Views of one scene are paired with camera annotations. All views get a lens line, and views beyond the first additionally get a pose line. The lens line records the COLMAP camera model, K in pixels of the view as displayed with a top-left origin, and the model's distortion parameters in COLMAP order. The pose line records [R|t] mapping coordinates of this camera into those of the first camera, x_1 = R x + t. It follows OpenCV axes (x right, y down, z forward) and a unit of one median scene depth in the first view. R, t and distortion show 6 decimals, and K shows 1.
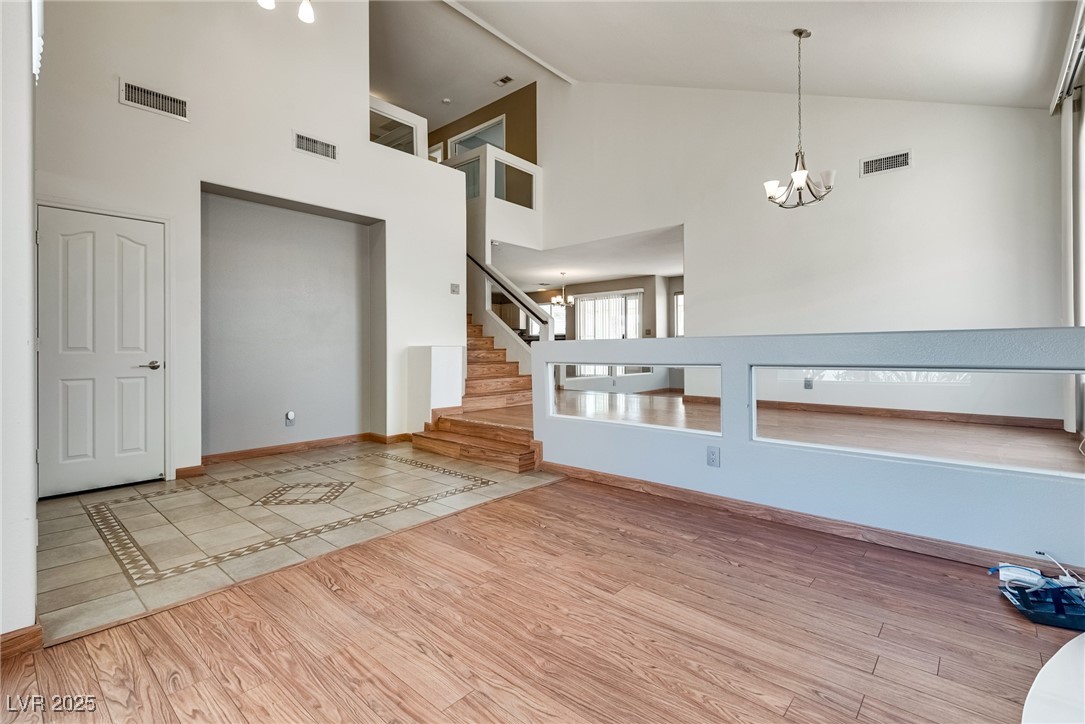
lens RADIAL K [[490.5, 0, 540.2], [0, 490.5, 349.7], [0, 0, 1]] dist [0.028161, -0.017759]
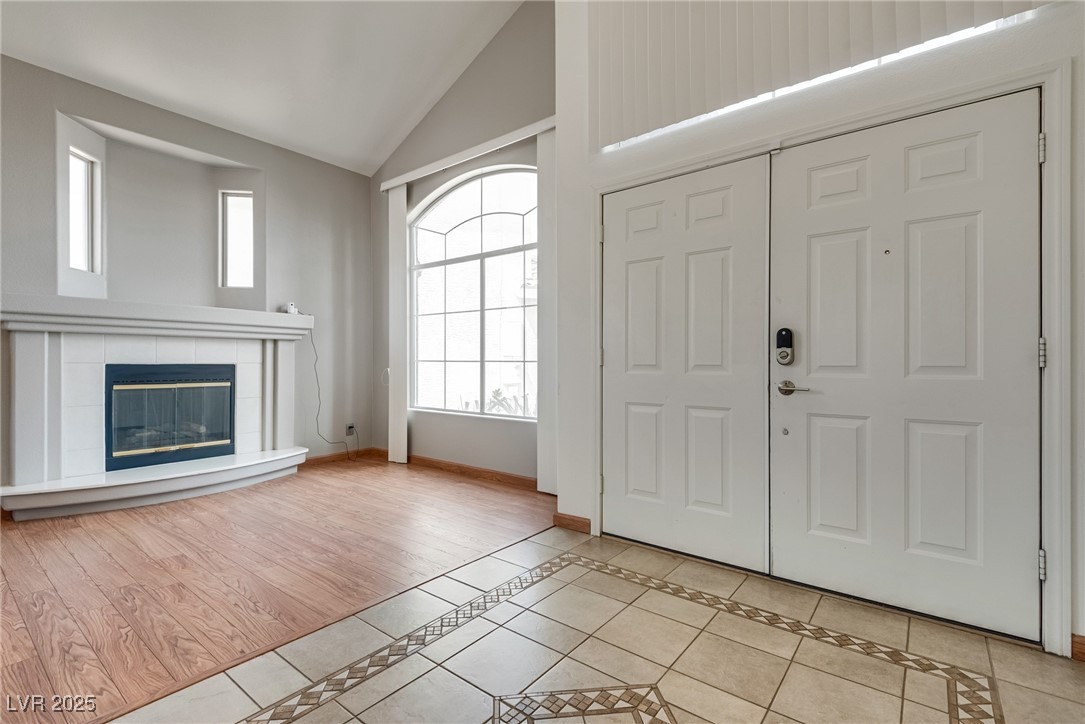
lens RADIAL K [[488.2, 0, 543.8], [0, 488.2, 358.5], [0, 0, 1]] dist [0.025184, -0.017567]
pose [[-0.997899, 0.004475, -0.064635, -0.539065], [0.004975, 0.999959, -0.007580, -0.001304], [0.064598, -0.007886, -0.997880, 1.773290]]
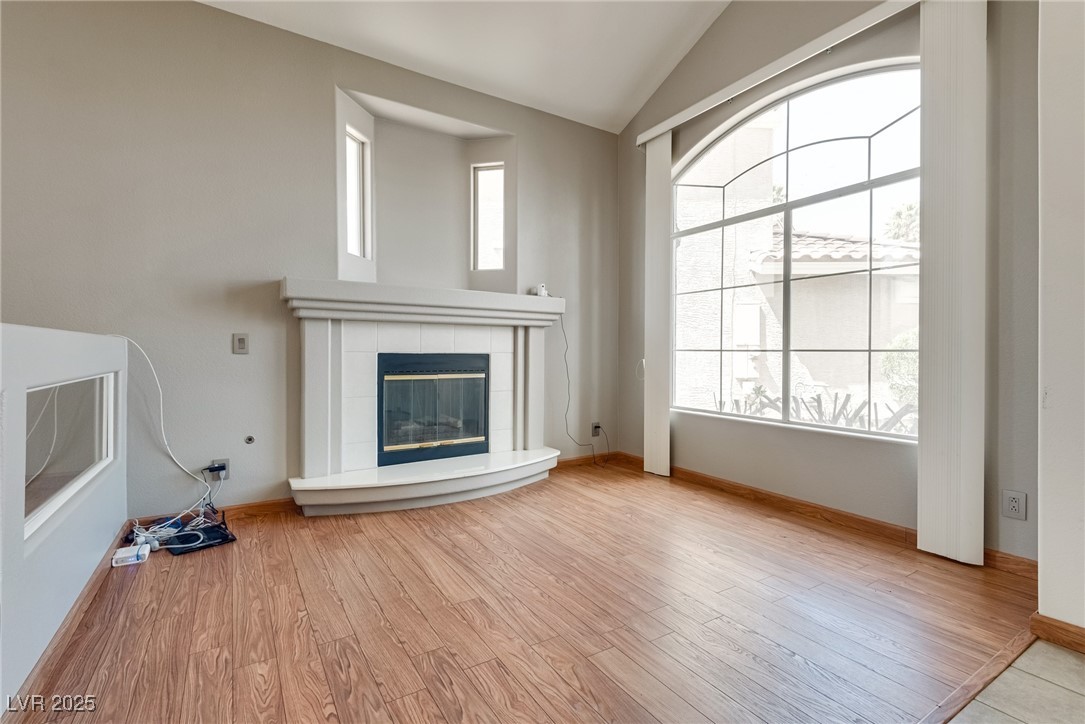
lens RADIAL K [[490.5, 0, 540.2], [0, 490.5, 349.7], [0, 0, 1]] dist [0.028161, -0.017759]
pose [[-0.959496, 0.004854, 0.281681, -0.191708], [0.002747, 0.999965, -0.007875, 0.000393], [-0.281709, -0.006782, -0.959476, 1.455844]]
